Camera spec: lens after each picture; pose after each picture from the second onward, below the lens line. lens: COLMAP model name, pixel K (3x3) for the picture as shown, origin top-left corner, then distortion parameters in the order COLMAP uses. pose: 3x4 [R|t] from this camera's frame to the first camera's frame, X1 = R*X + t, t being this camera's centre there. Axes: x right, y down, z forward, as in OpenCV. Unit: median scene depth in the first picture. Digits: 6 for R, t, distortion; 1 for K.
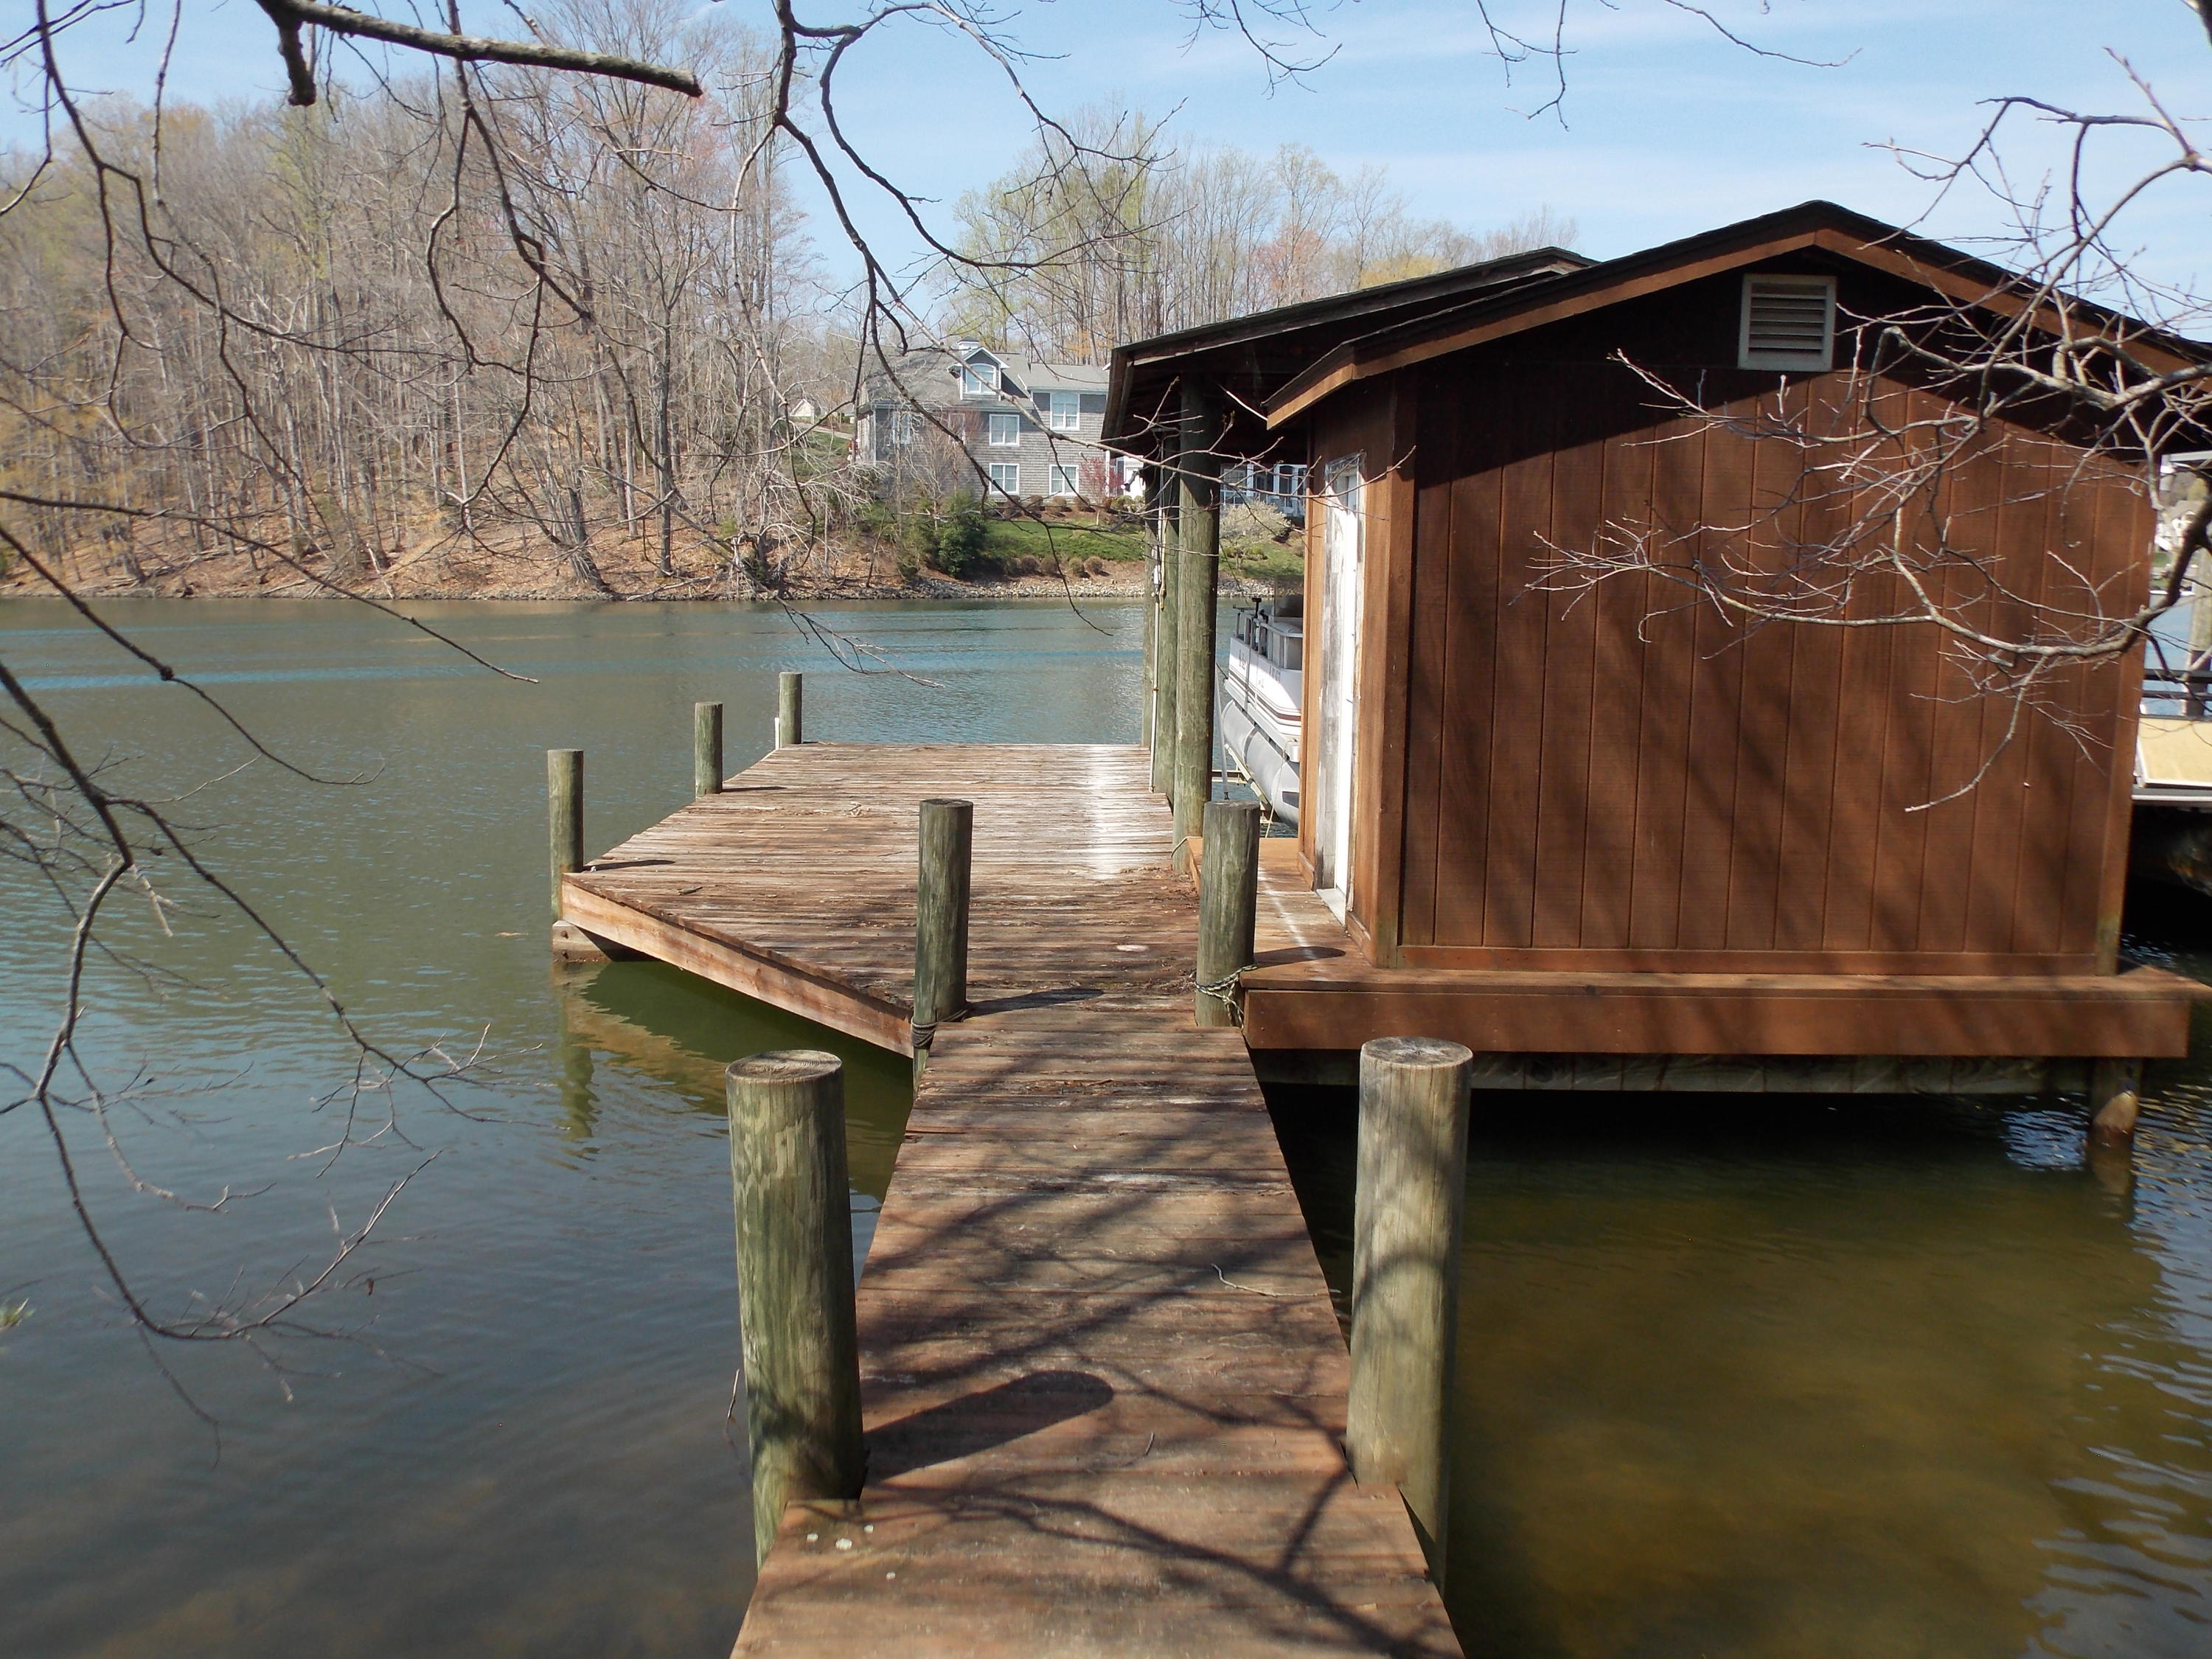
lens RADIAL K [[1827.5, 0, 1126.4], [0, 1827.5, 813.2], [0, 0, 1]] dist [-0.067485, 0.023501]
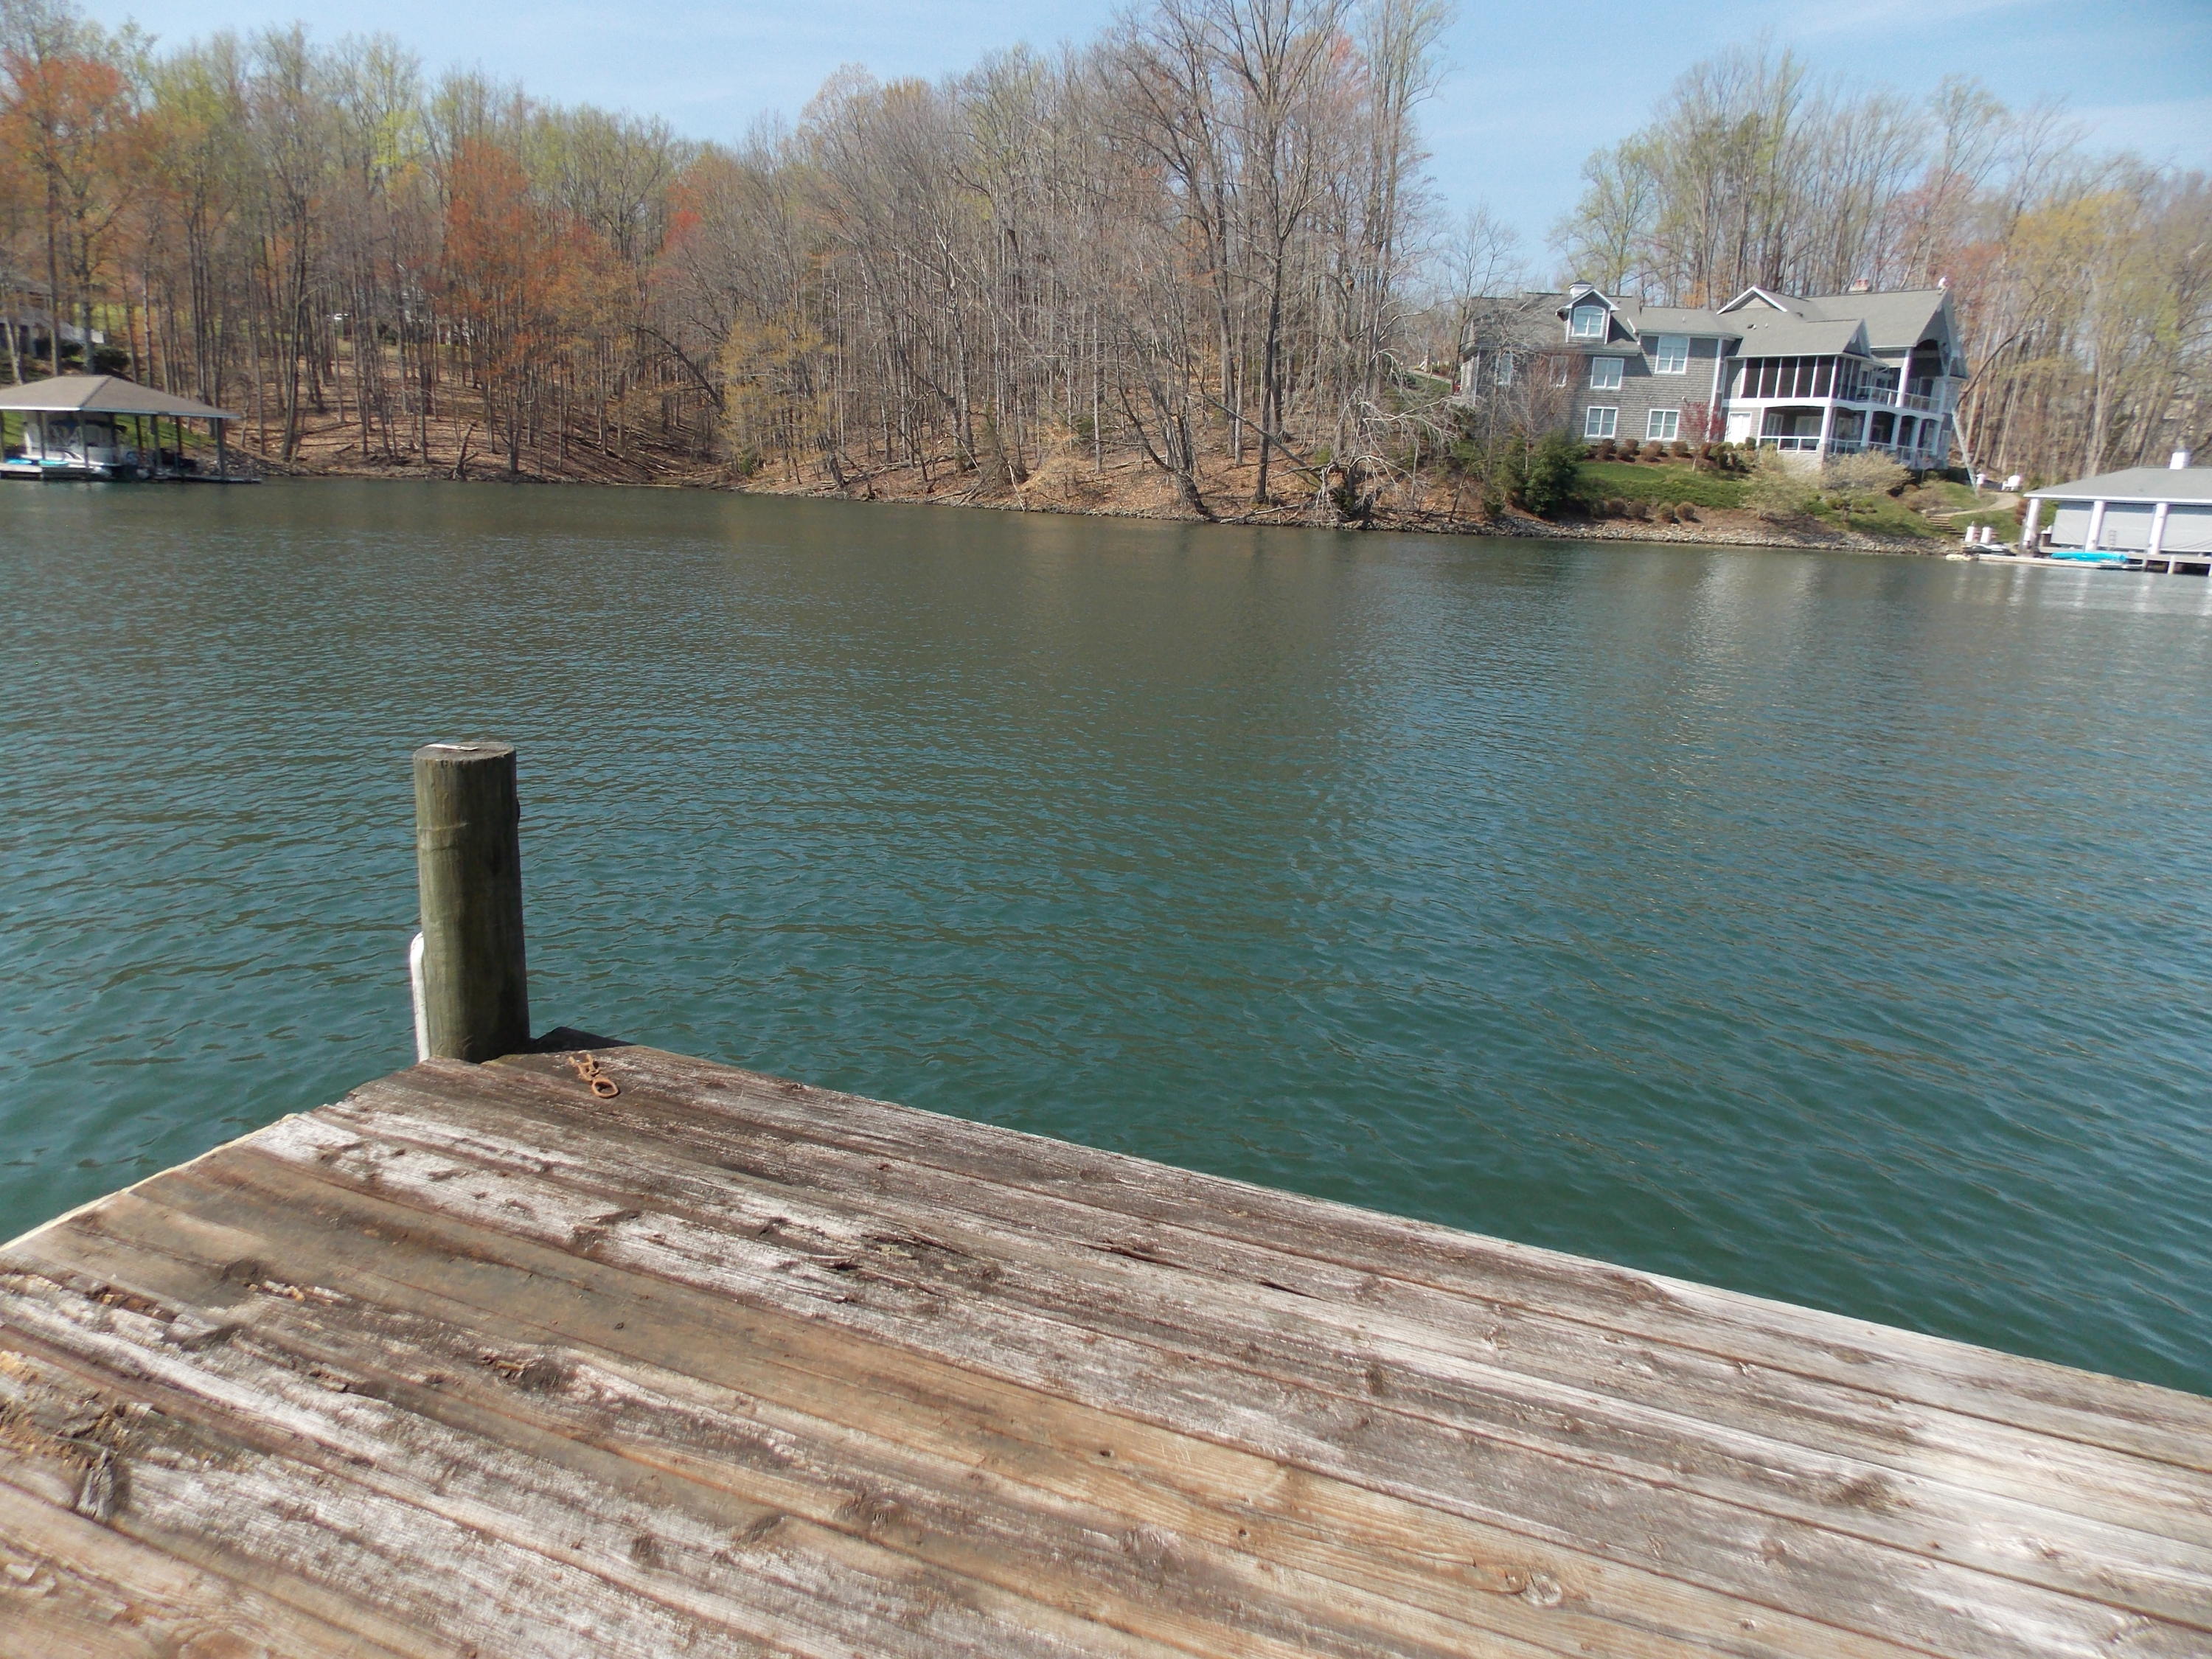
lens RADIAL K [[1462.0, 0, 1117.4], [0, 1462.0, 818.7], [0, 0, 1]] dist [0.002113, 0.001642]
pose [[0.929698, 0.116720, -0.349341, -0.007773], [-0.090048, 0.991707, 0.091699, -0.015465], [0.357147, -0.053795, 0.932498, 0.143218]]
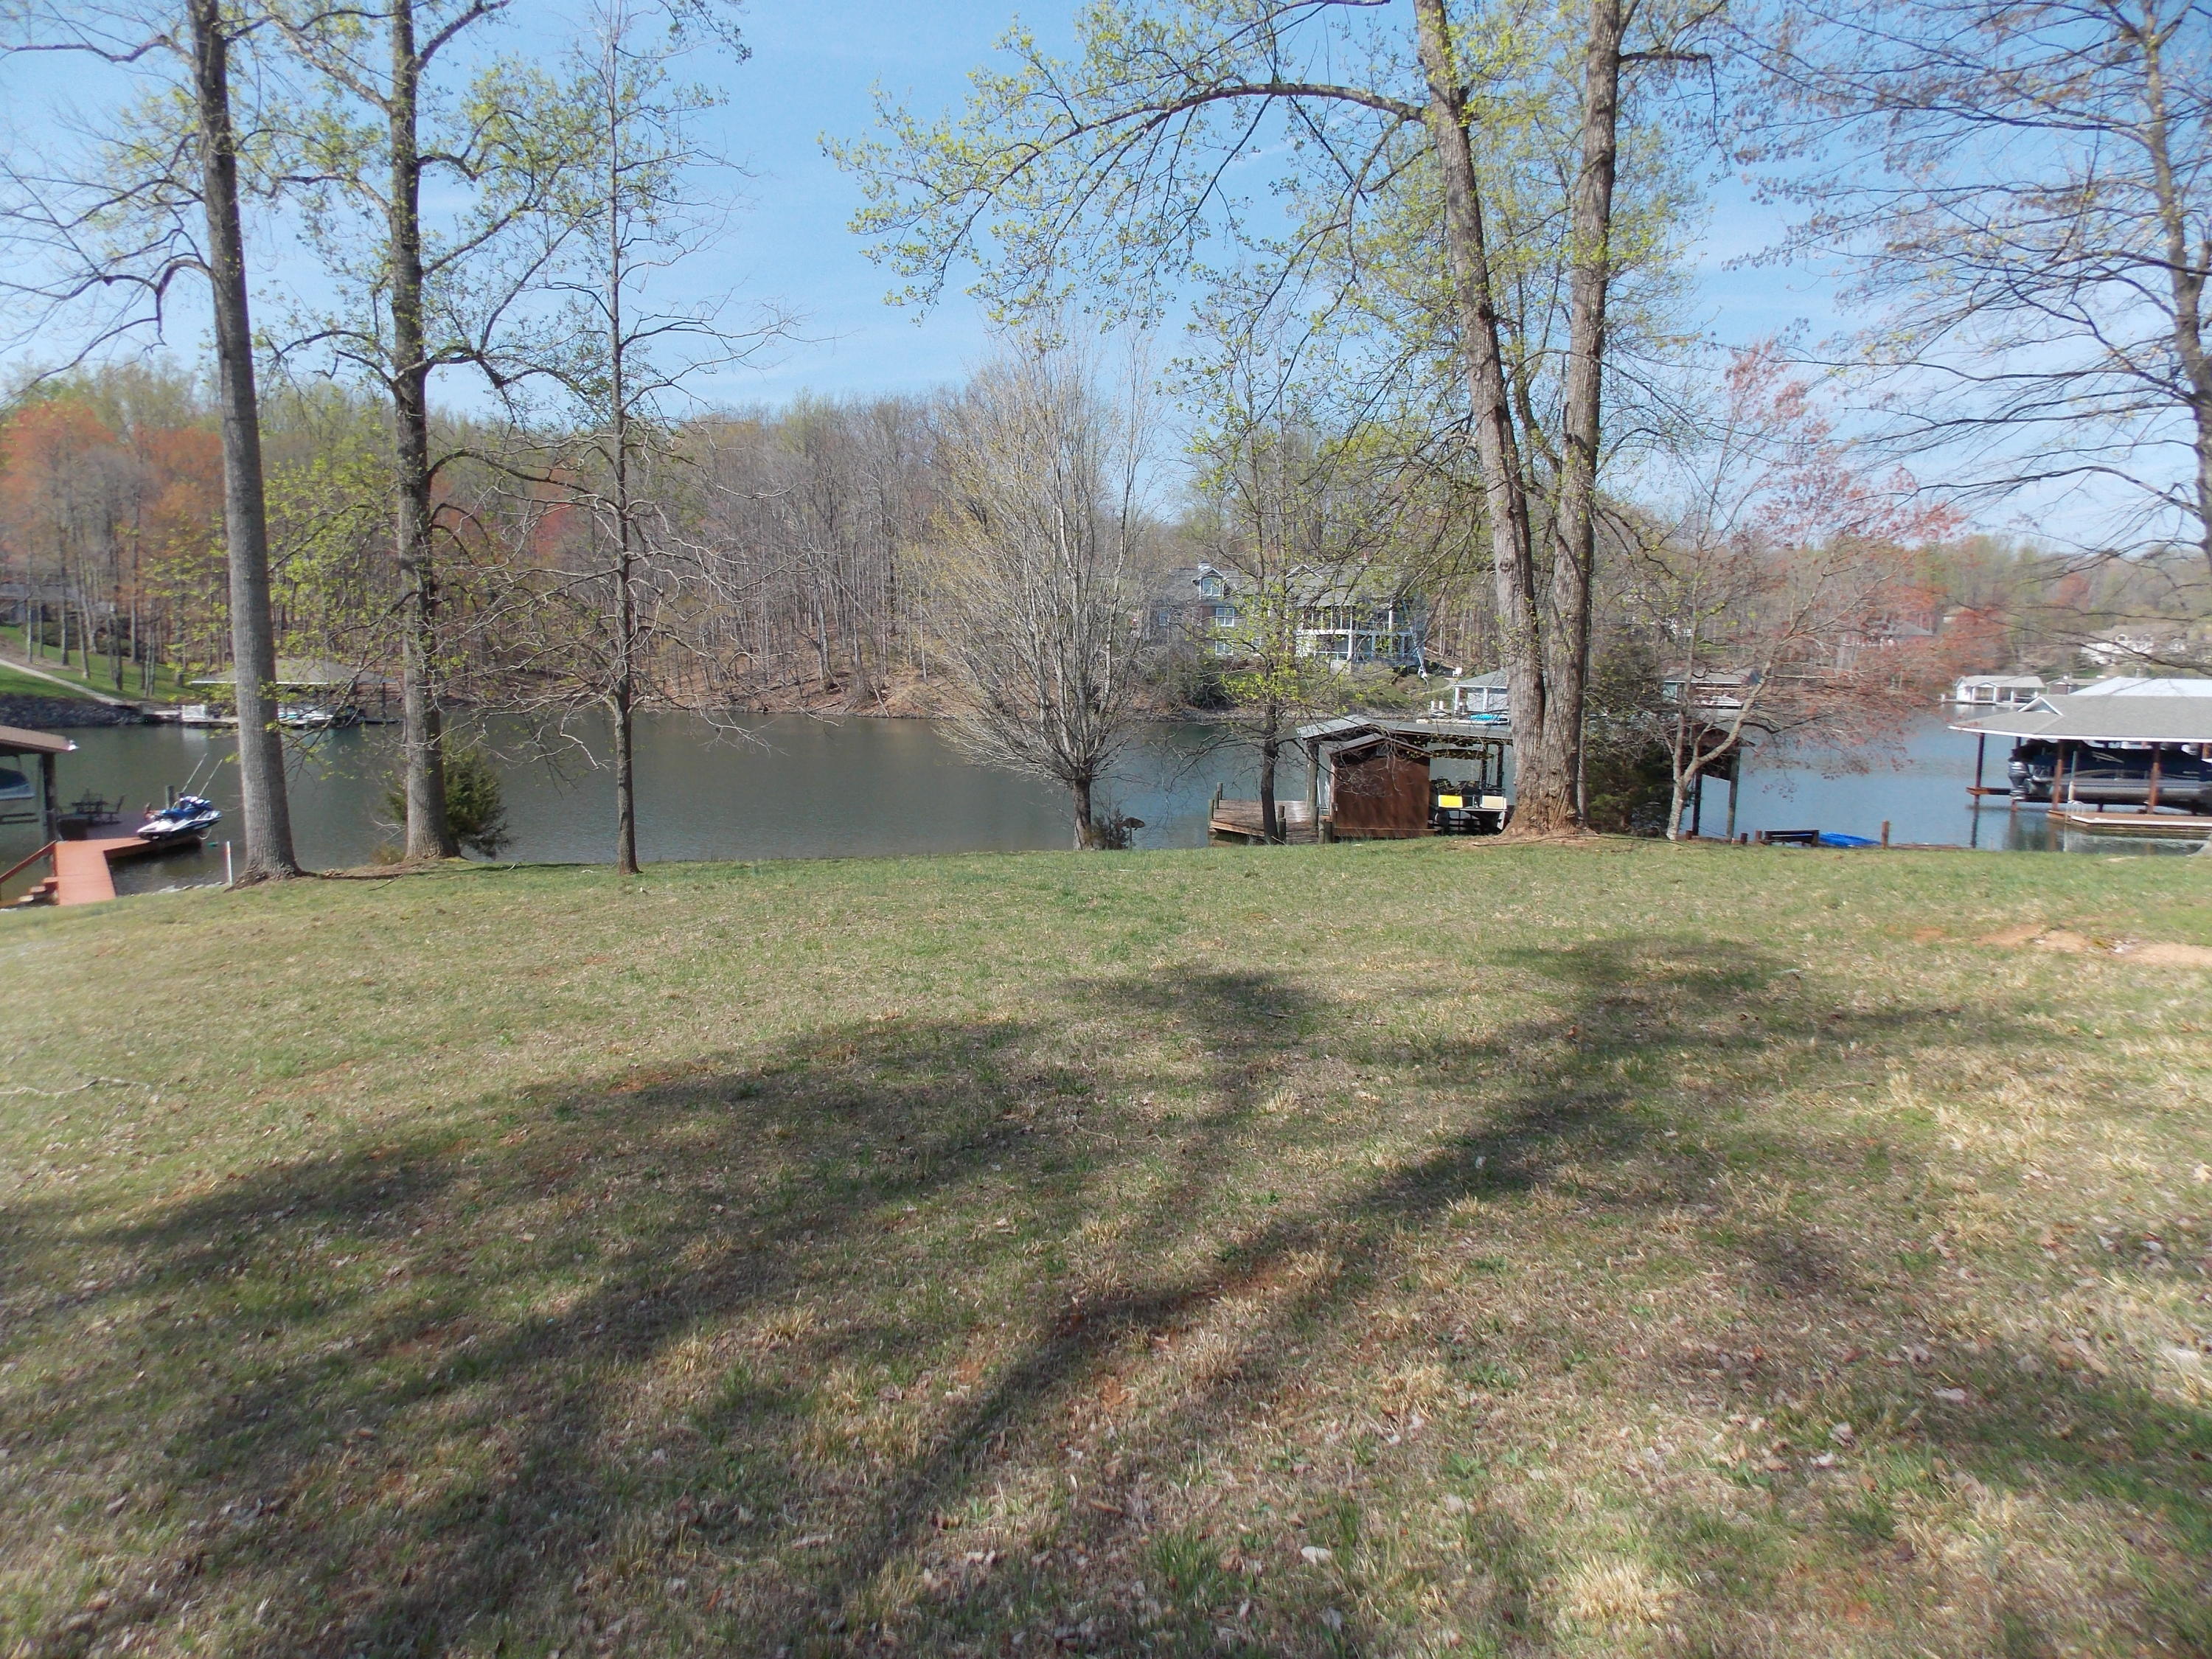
lens RADIAL K [[1462.0, 0, 1115.9], [0, 1462.0, 826.8], [0, 0, 1]] dist [0.002113, 0.001642]
pose [[0.992746, 0.020171, -0.118530, -0.003648], [-0.022926, 0.999497, -0.021923, 0.017545], [0.118028, 0.024481, 0.992708, -0.395634]]
